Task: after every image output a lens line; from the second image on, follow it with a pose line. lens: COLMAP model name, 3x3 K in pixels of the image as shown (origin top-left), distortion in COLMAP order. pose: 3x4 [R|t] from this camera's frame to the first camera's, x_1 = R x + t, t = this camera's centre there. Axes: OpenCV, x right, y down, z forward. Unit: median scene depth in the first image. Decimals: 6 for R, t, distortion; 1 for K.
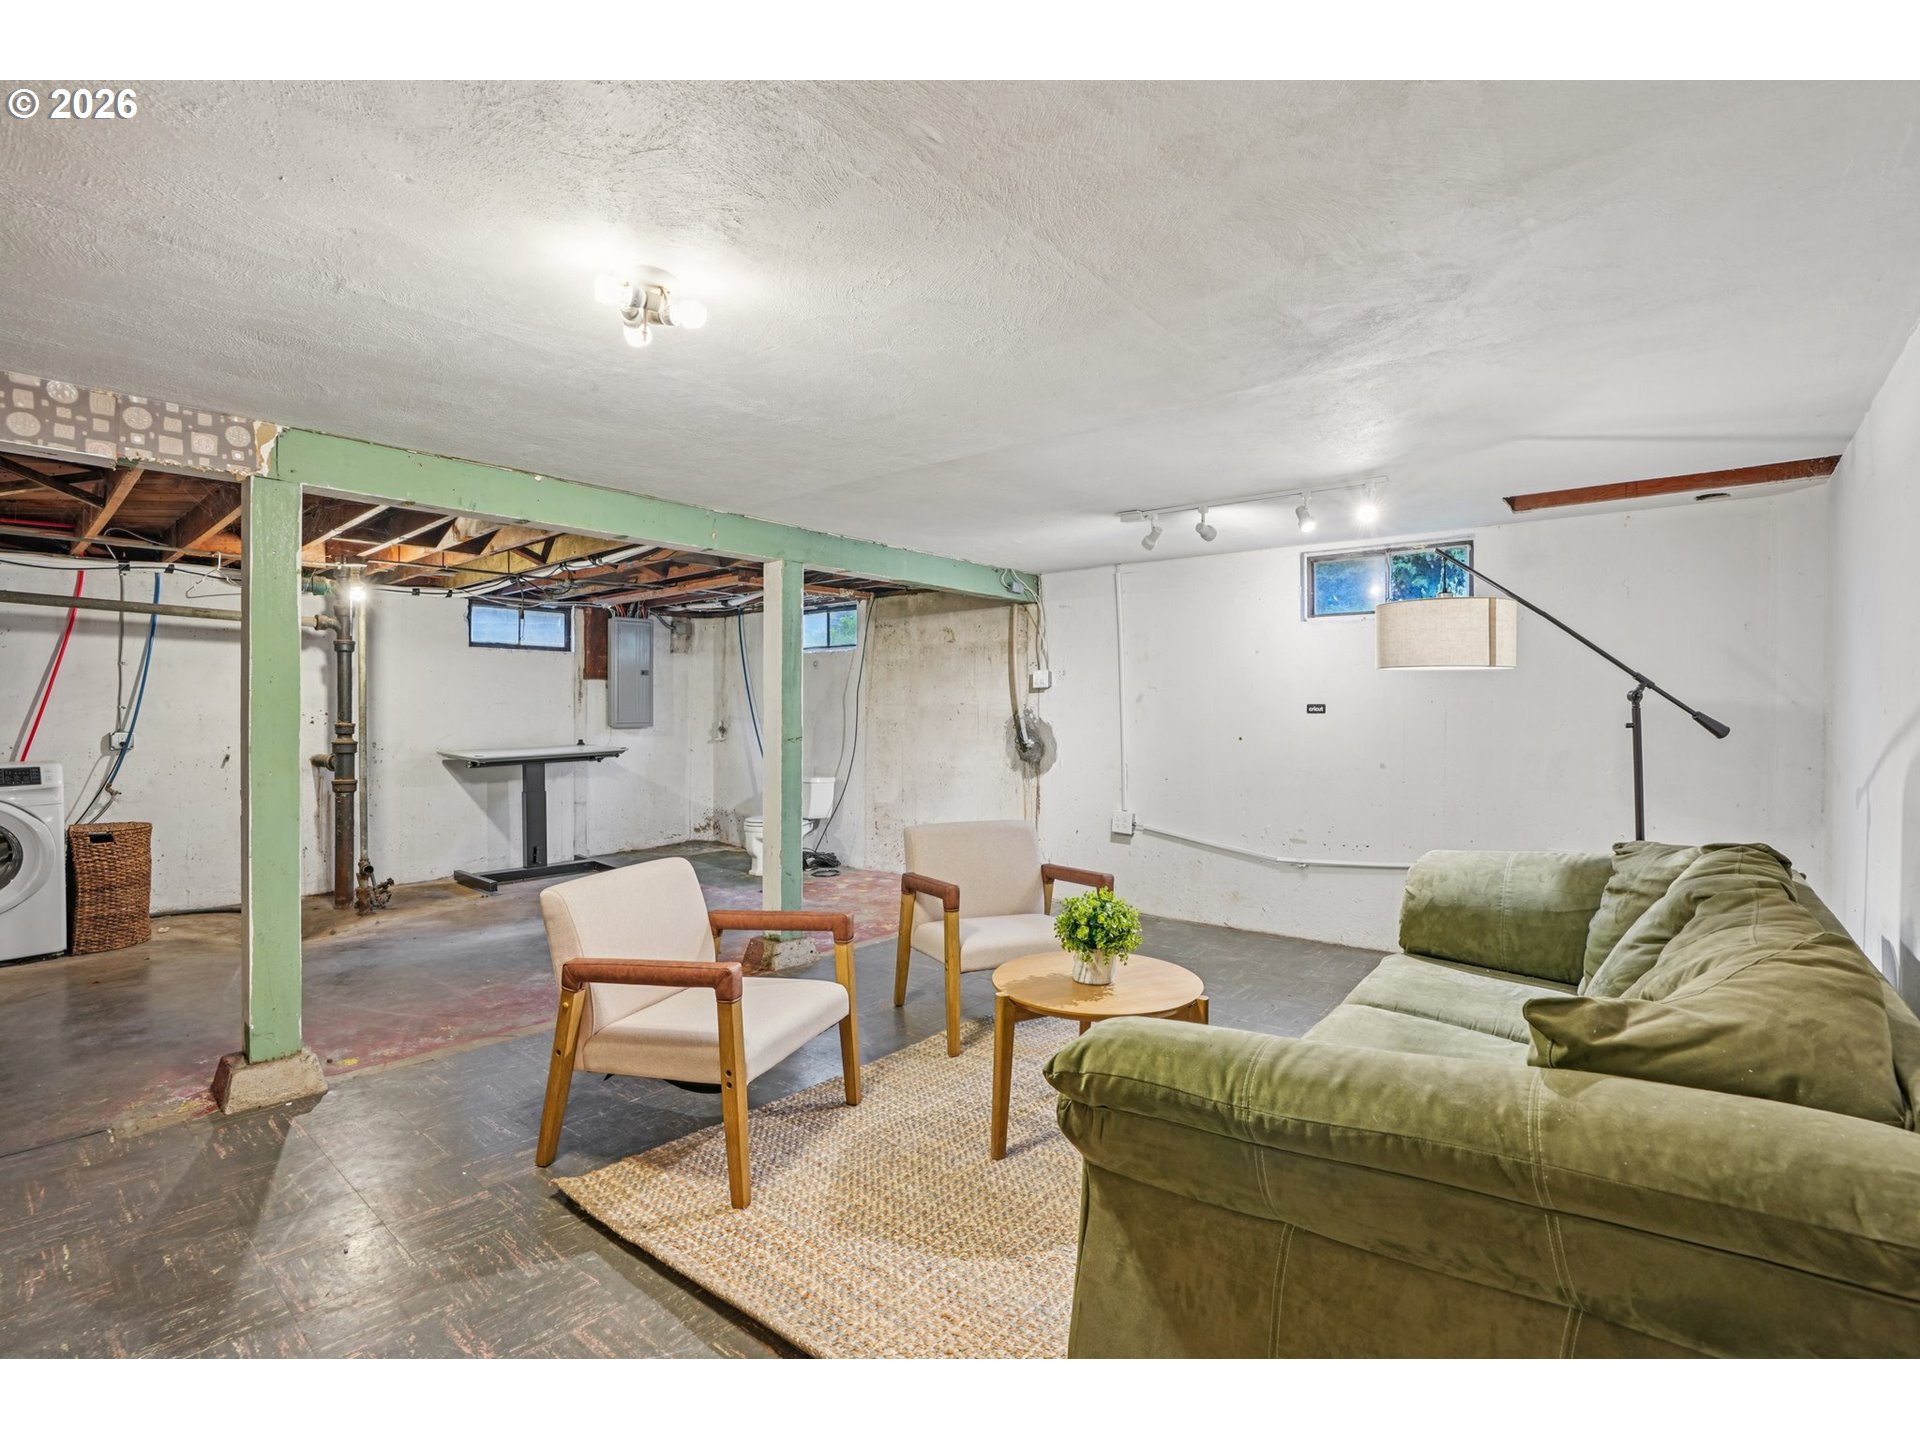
lens RADIAL K [[903.5, 0, 971.2], [0, 903.5, 725.3], [0, 0, 1]] dist [-0.071824, 0.026937]
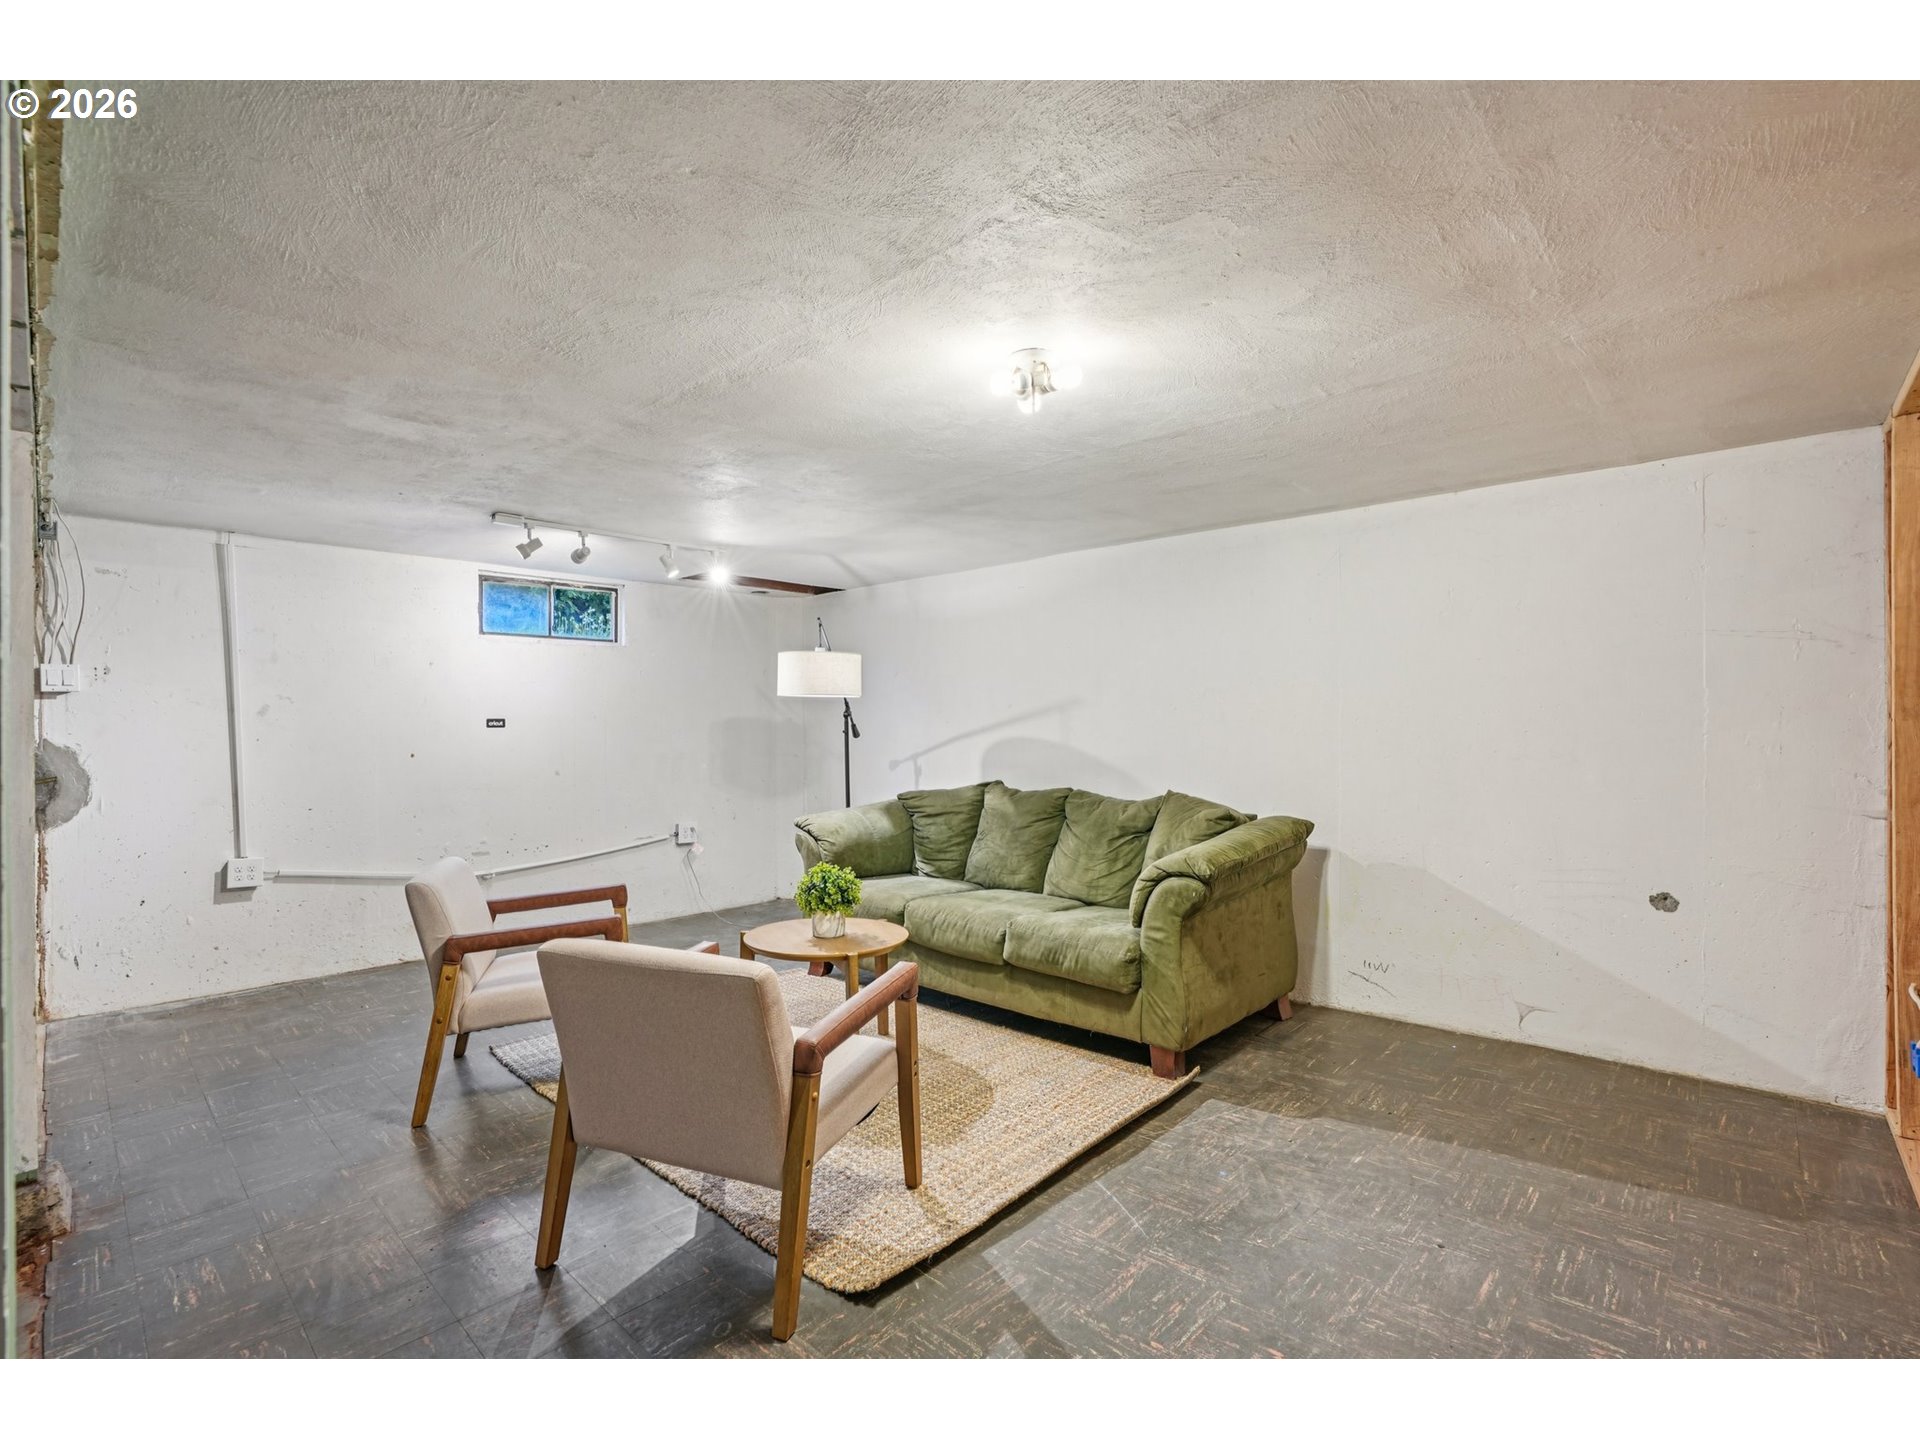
lens RADIAL K [[903.5, 0, 971.2], [0, 903.5, 725.3], [0, 0, 1]] dist [-0.071824, 0.026937]
pose [[0.041085, -0.004020, 0.999148, -0.741710], [0.022174, 0.999749, 0.003111, -0.007900], [-0.998910, 0.022028, 0.041164, 0.487646]]
